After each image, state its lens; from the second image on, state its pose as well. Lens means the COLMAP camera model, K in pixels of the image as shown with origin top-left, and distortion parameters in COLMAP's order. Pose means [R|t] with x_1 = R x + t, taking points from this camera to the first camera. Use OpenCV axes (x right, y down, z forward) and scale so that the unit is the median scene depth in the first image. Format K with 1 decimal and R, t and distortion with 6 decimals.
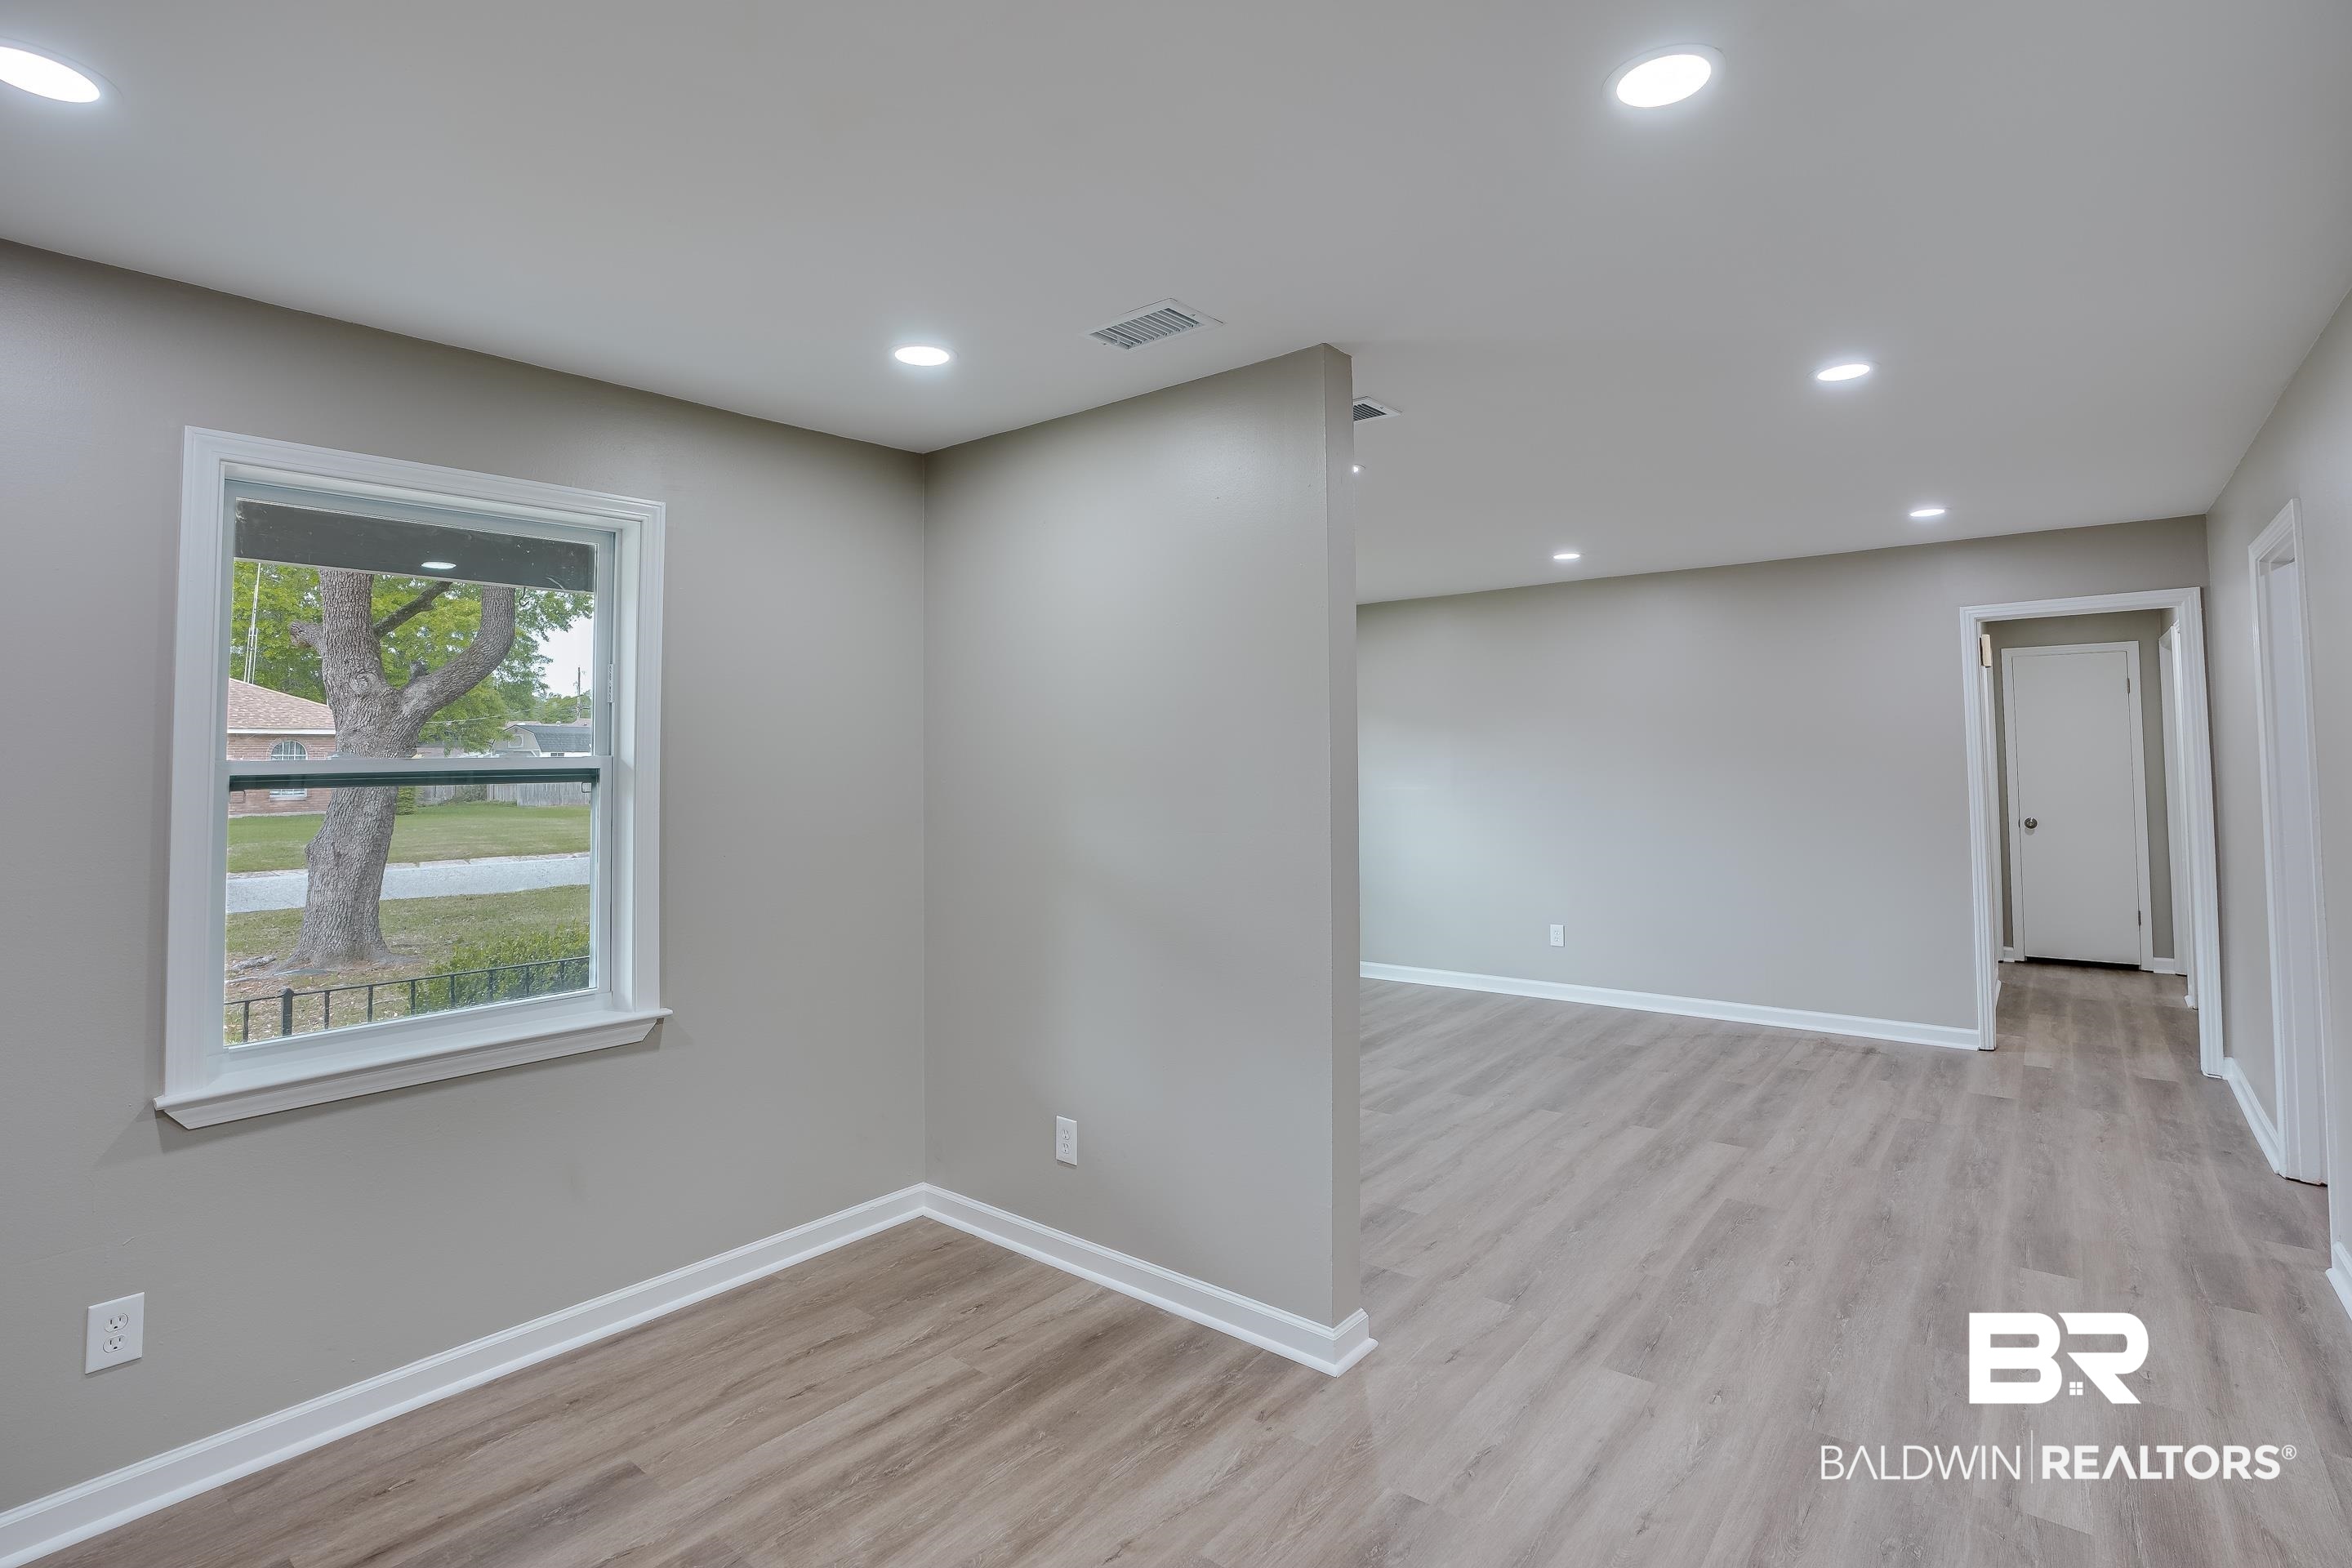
lens RADIAL K [[1096.2, 0, 1172.5], [0, 1096.2, 771.1], [0, 0, 1]] dist [-0.044924, 0.009158]
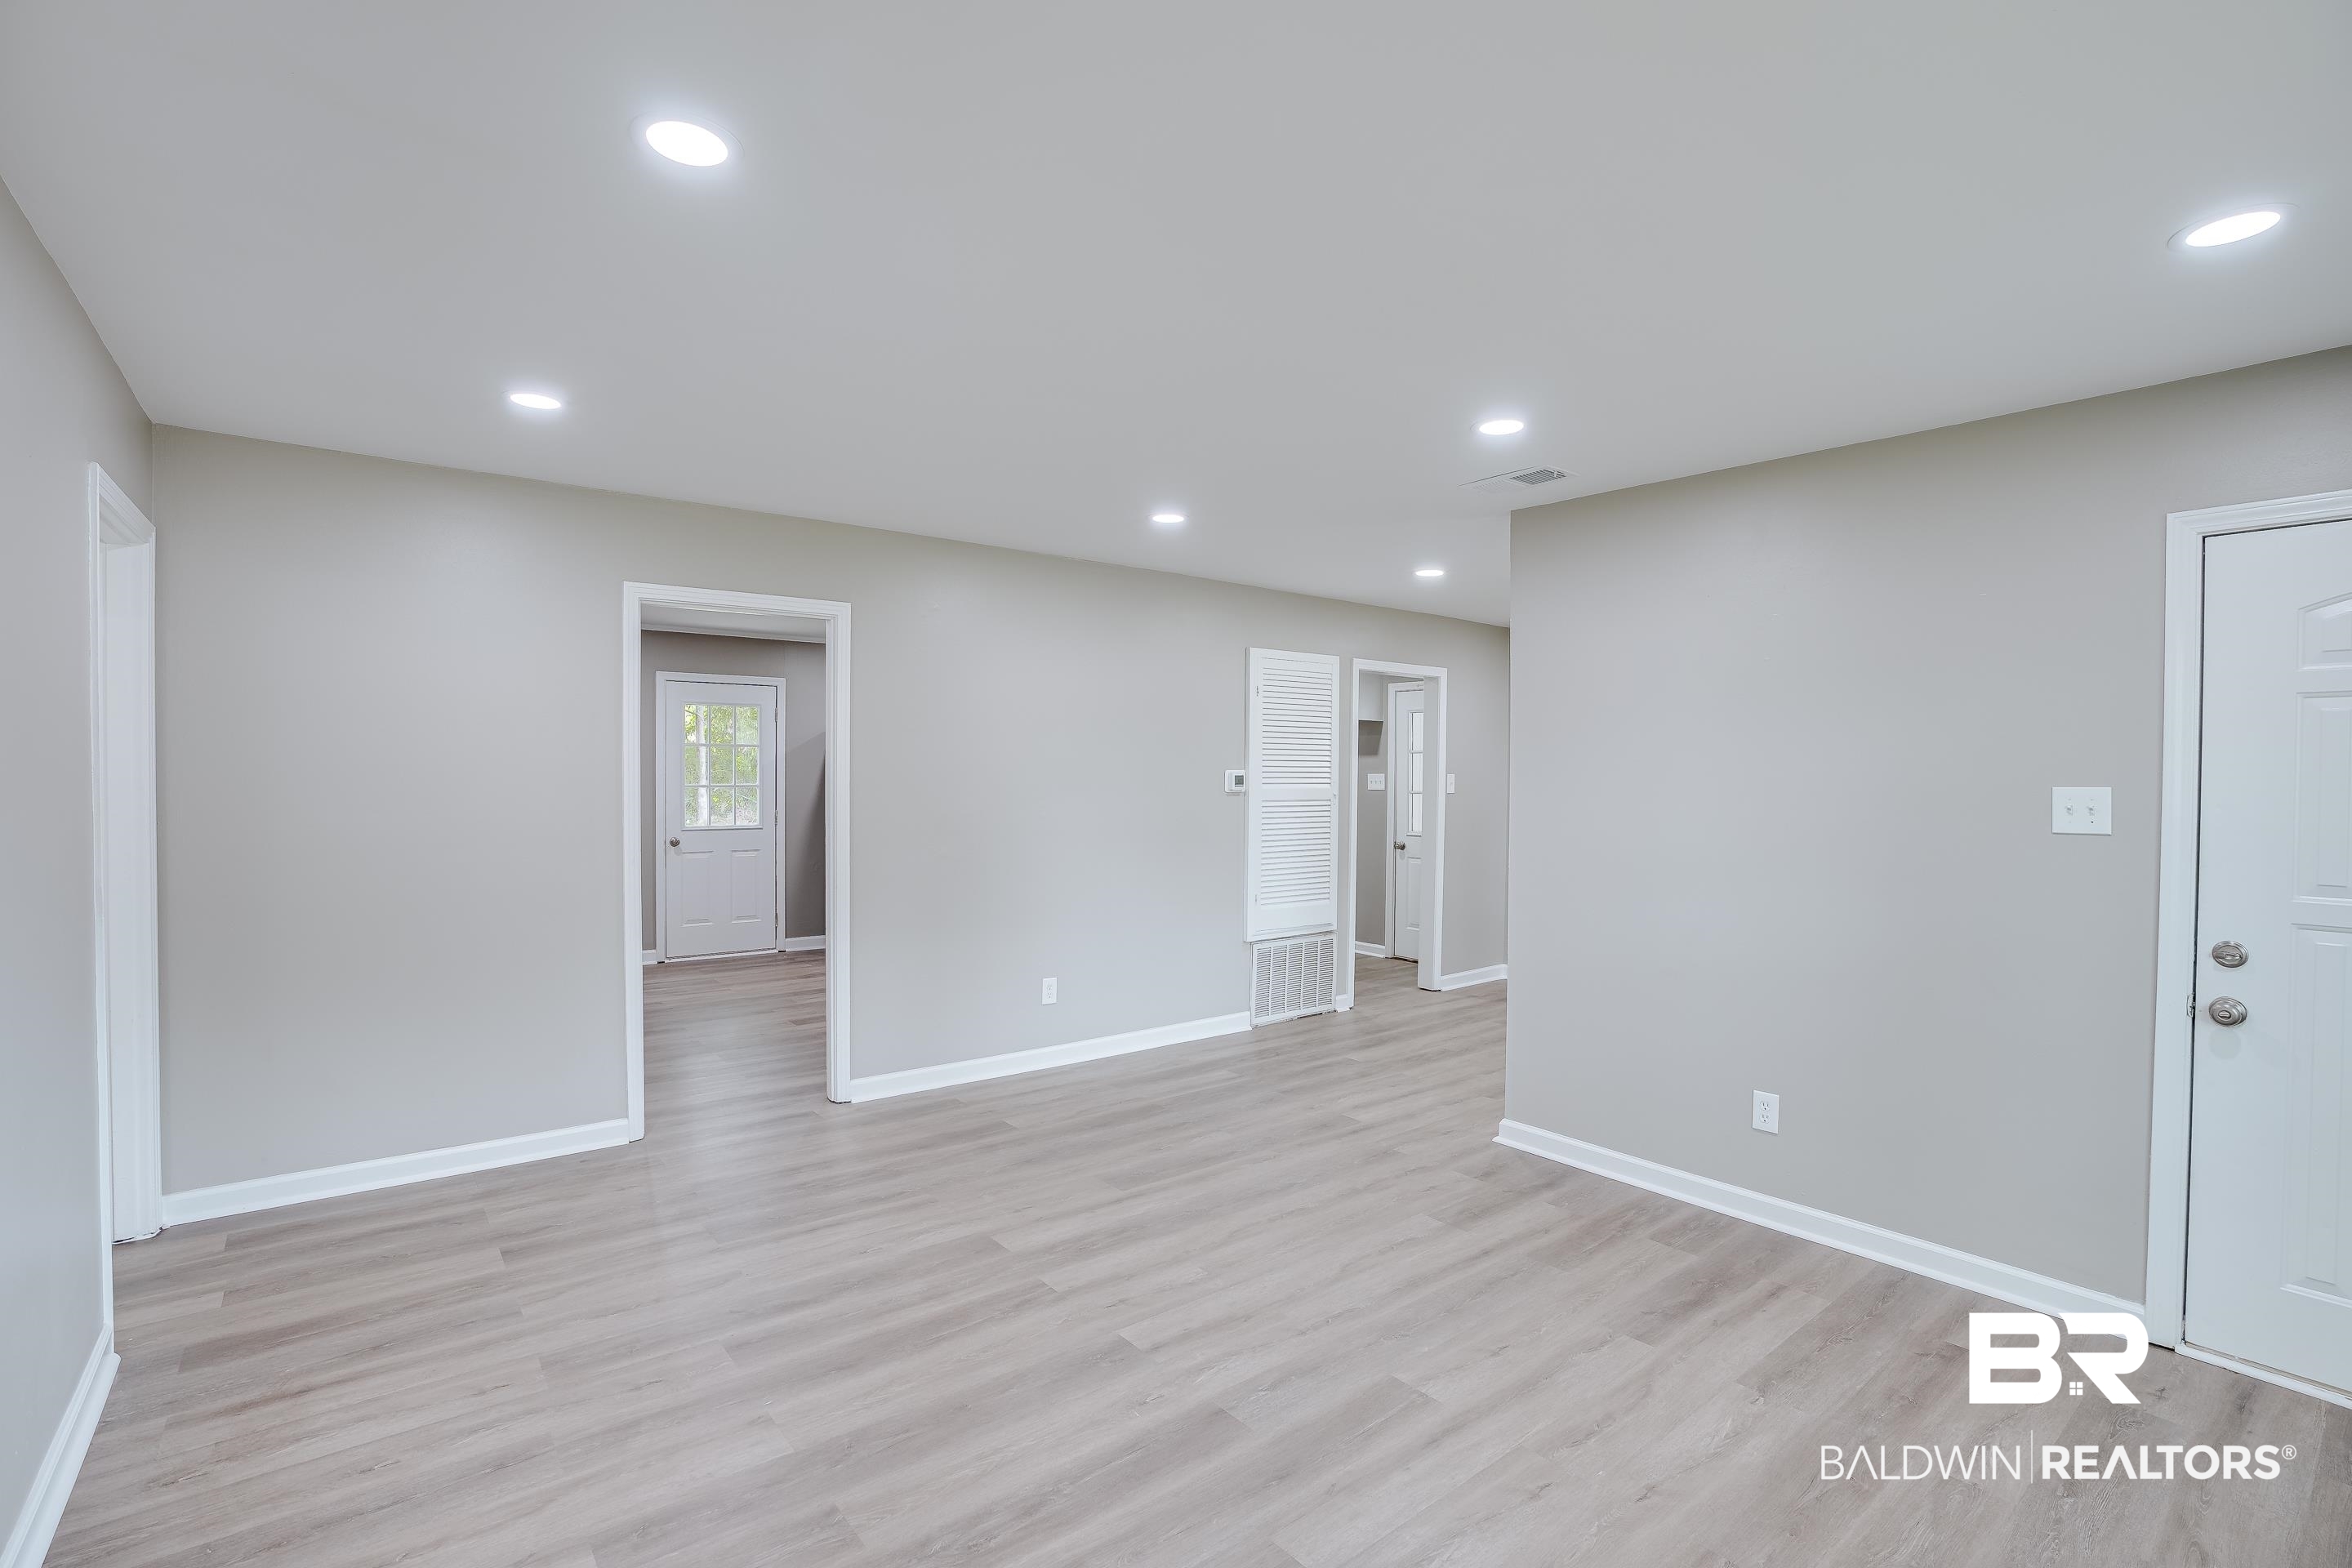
lens RADIAL K [[1096.2, 0, 1176.5], [0, 1096.2, 783.1], [0, 0, 1]] dist [-0.044924, 0.009158]
pose [[-0.981318, -0.000655, 0.192391, 0.342725], [0.002529, 0.999864, 0.016301, -0.023575], [-0.192376, 0.016483, -0.981183, 2.678398]]
